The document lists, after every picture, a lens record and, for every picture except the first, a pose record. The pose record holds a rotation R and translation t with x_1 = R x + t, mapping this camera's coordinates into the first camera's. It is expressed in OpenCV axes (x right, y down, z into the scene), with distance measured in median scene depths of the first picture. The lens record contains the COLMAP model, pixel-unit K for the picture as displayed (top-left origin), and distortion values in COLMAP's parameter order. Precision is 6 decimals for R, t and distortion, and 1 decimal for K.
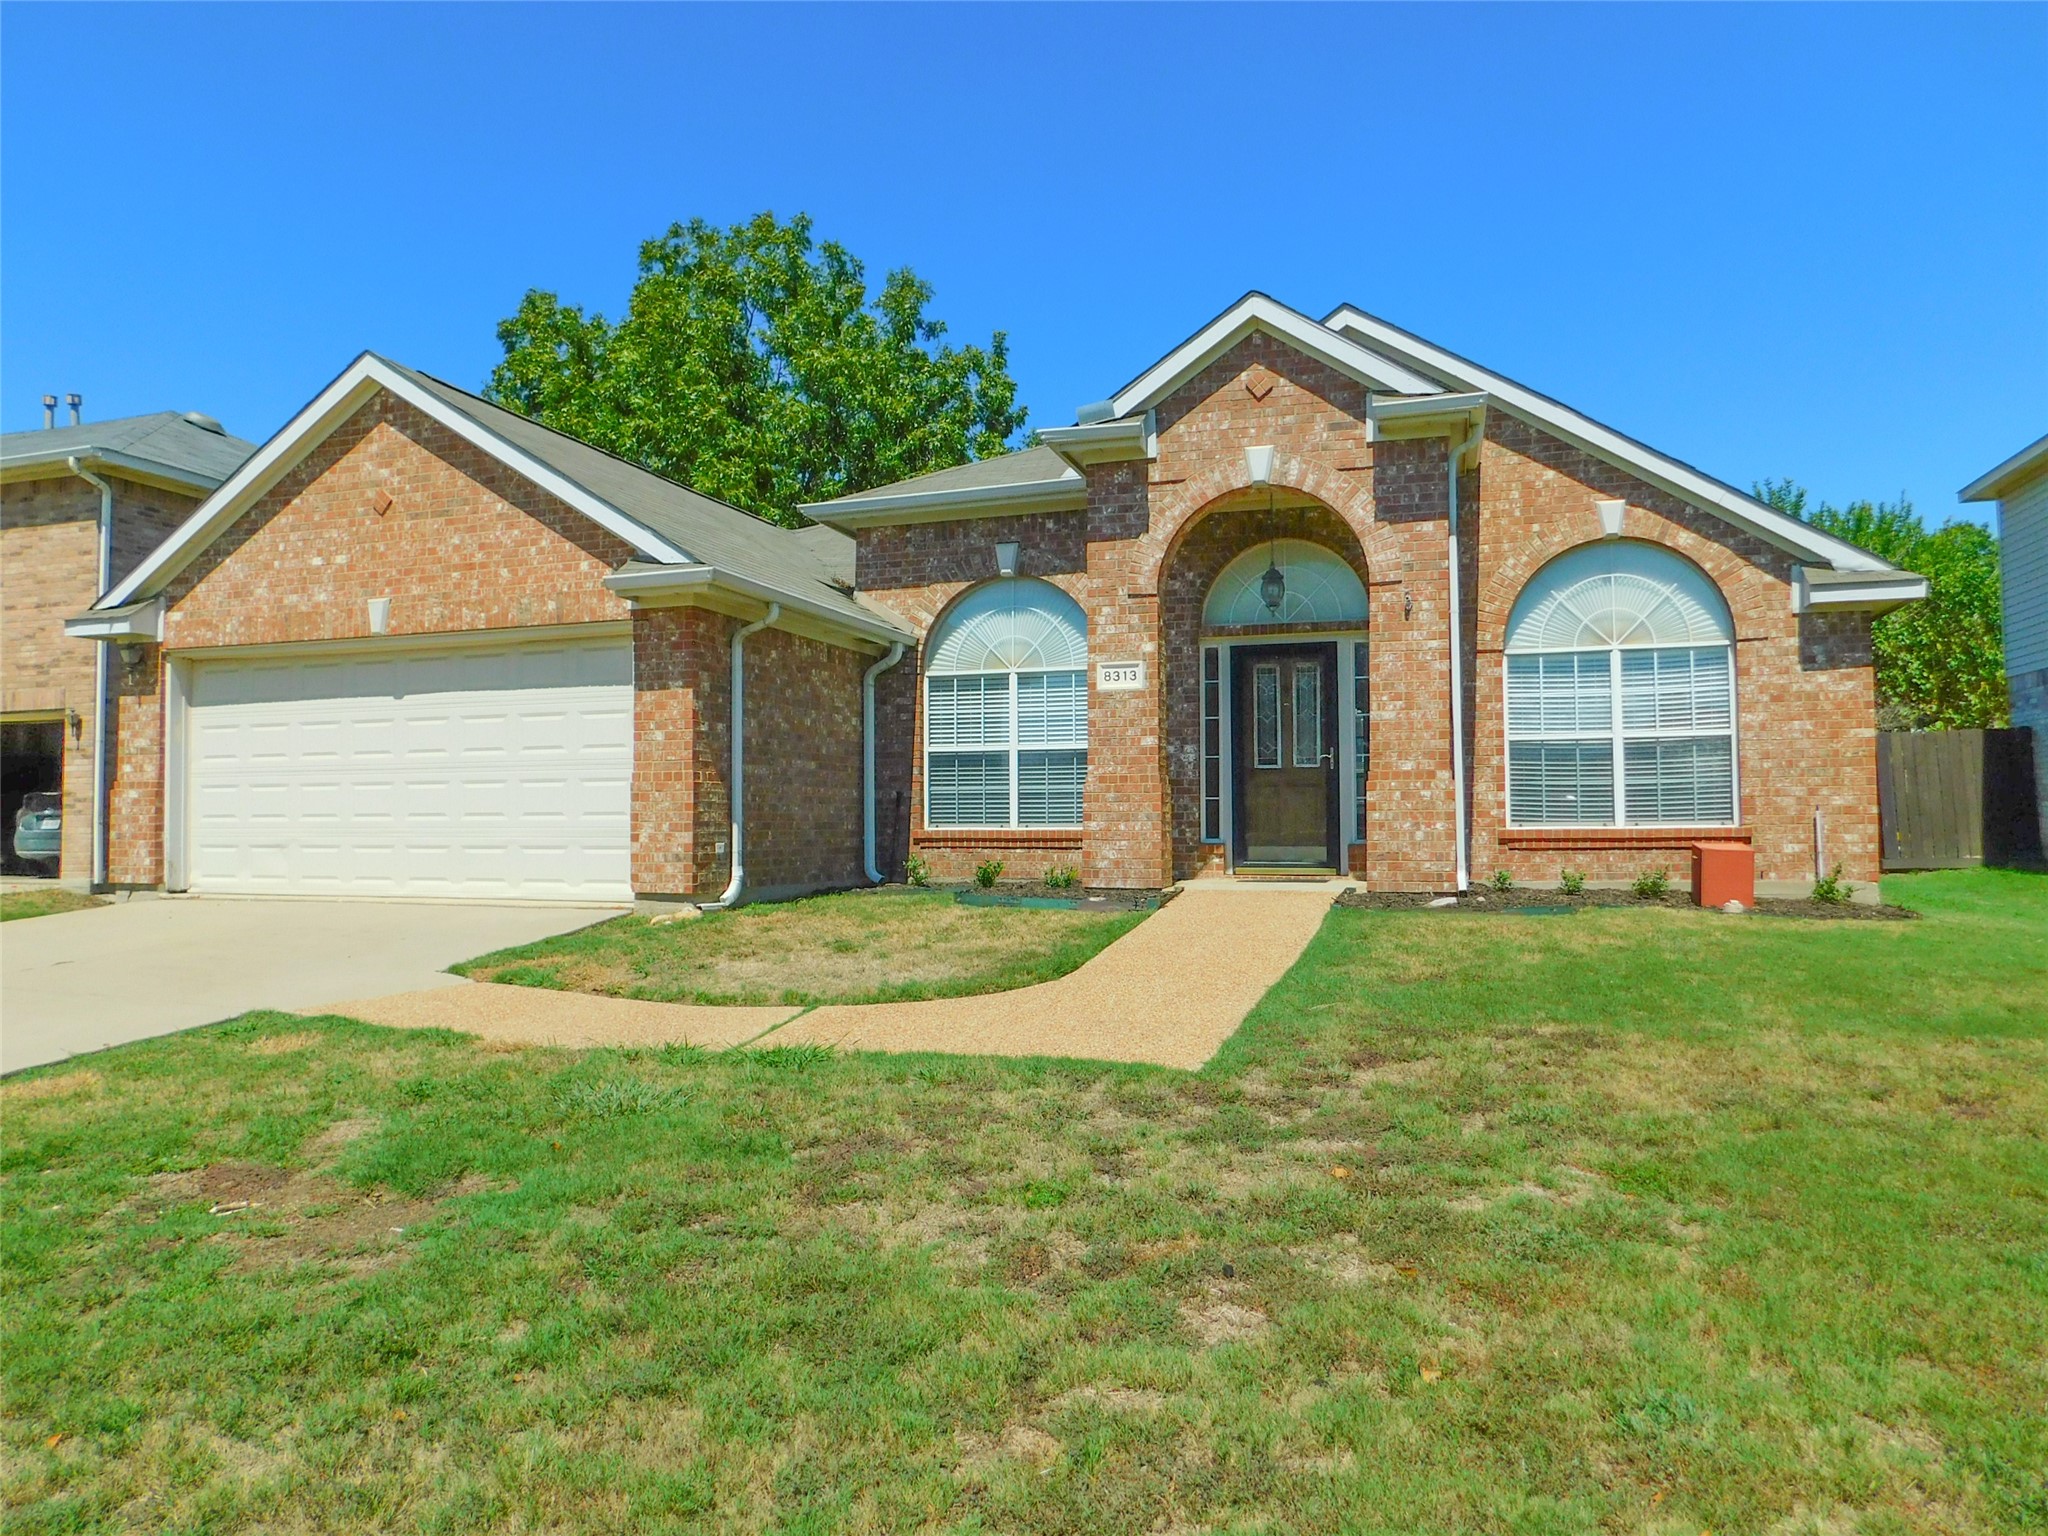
lens RADIAL K [[1350.0, 0, 1032.4], [0, 1350.0, 775.6], [0, 0, 1]] dist [-0.072319, 0.031515]
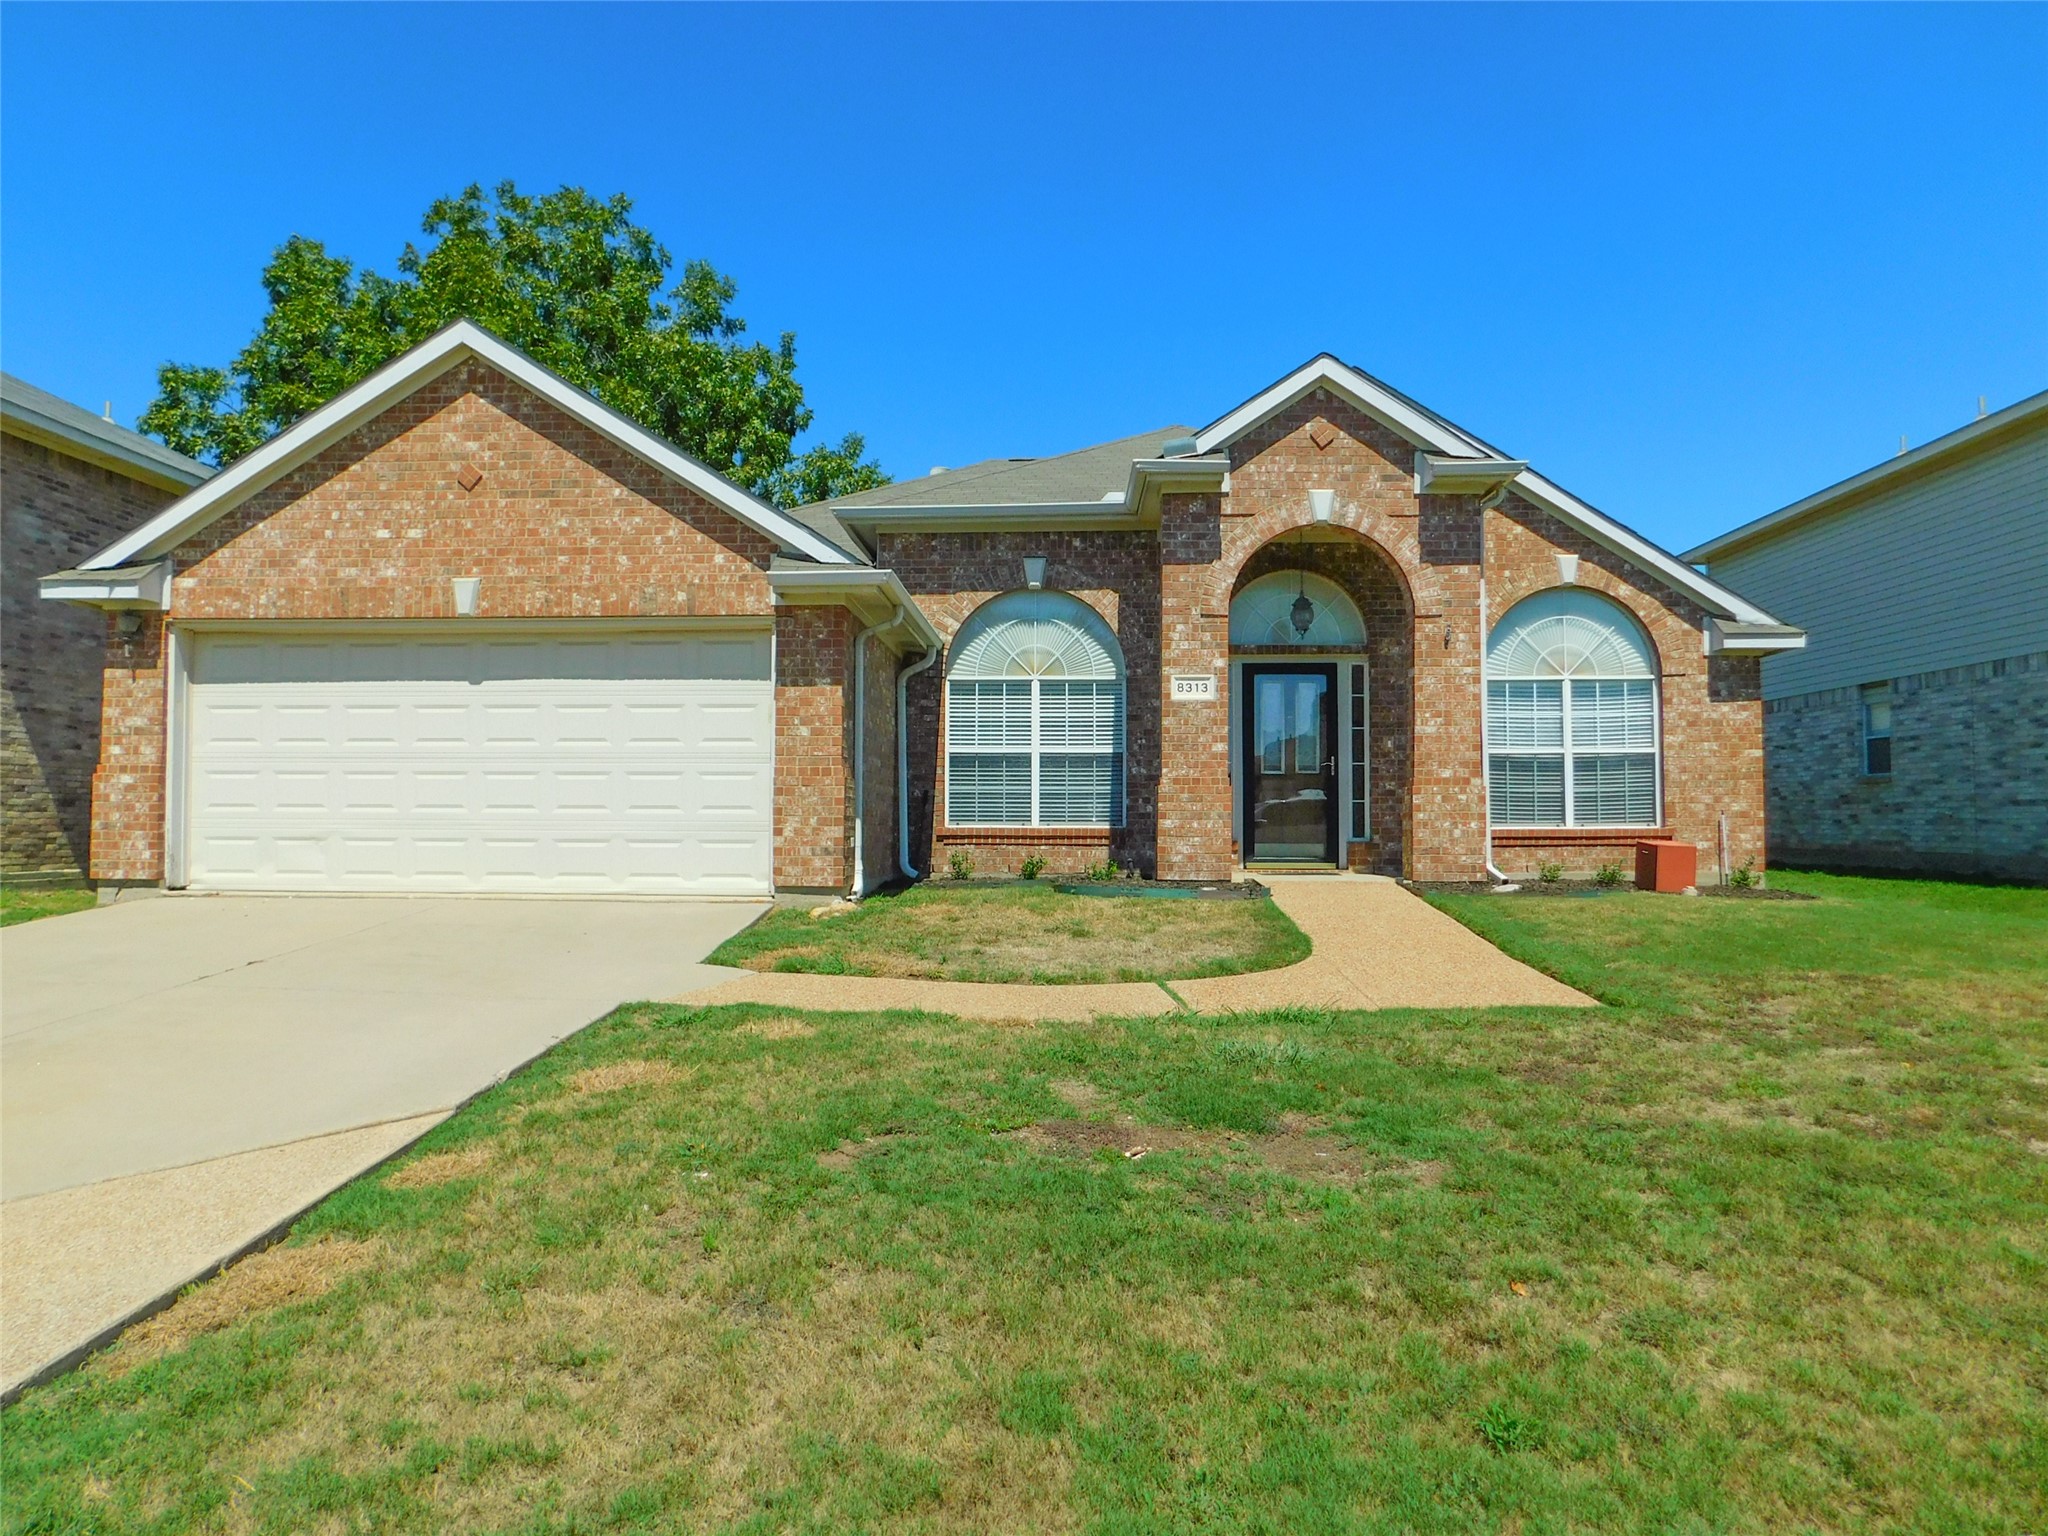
lens RADIAL K [[1347.8, 0, 1029.4], [0, 1347.8, 765.9], [0, 0, 1]] dist [-0.080350, 0.067935]
pose [[0.962452, 0.018718, 0.270806, -0.357224], [-0.015646, 0.999786, -0.013500, 0.007041], [-0.271001, 0.008756, 0.962539, -0.020382]]
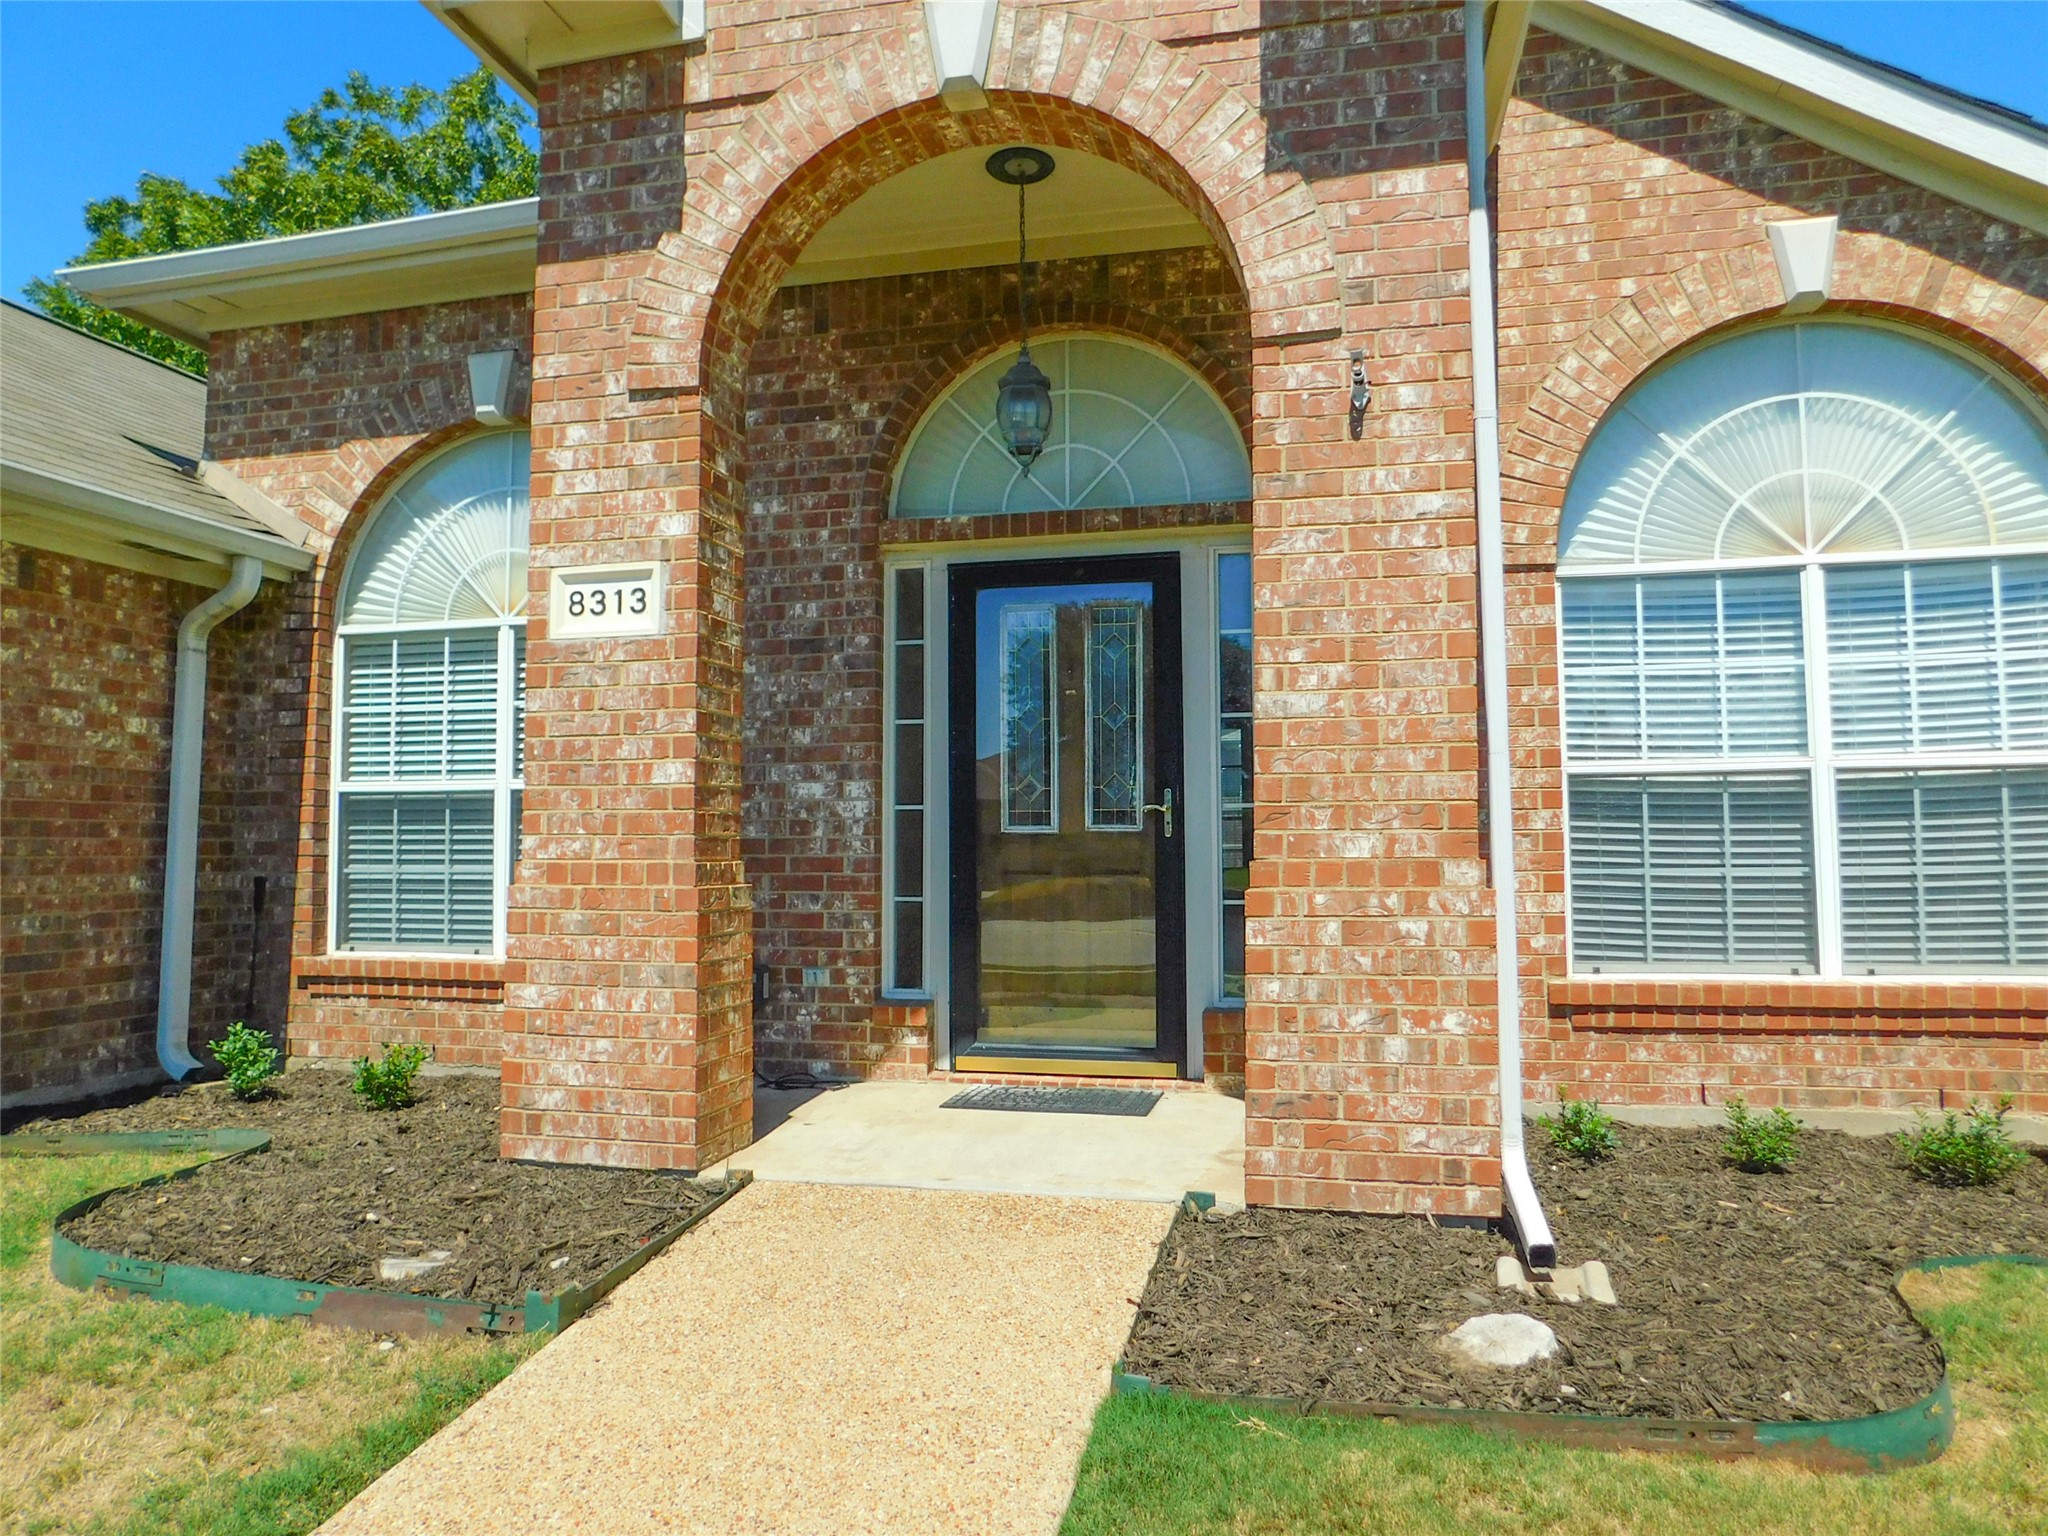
lens RADIAL K [[1347.8, 0, 1029.4], [0, 1347.8, 765.9], [0, 0, 1]] dist [-0.080350, 0.067935]
pose [[0.996376, 0.005018, 0.084910, 0.151635], [-0.002580, 0.999582, -0.028799, -0.016762], [-0.085019, 0.028475, 0.995972, 0.610394]]
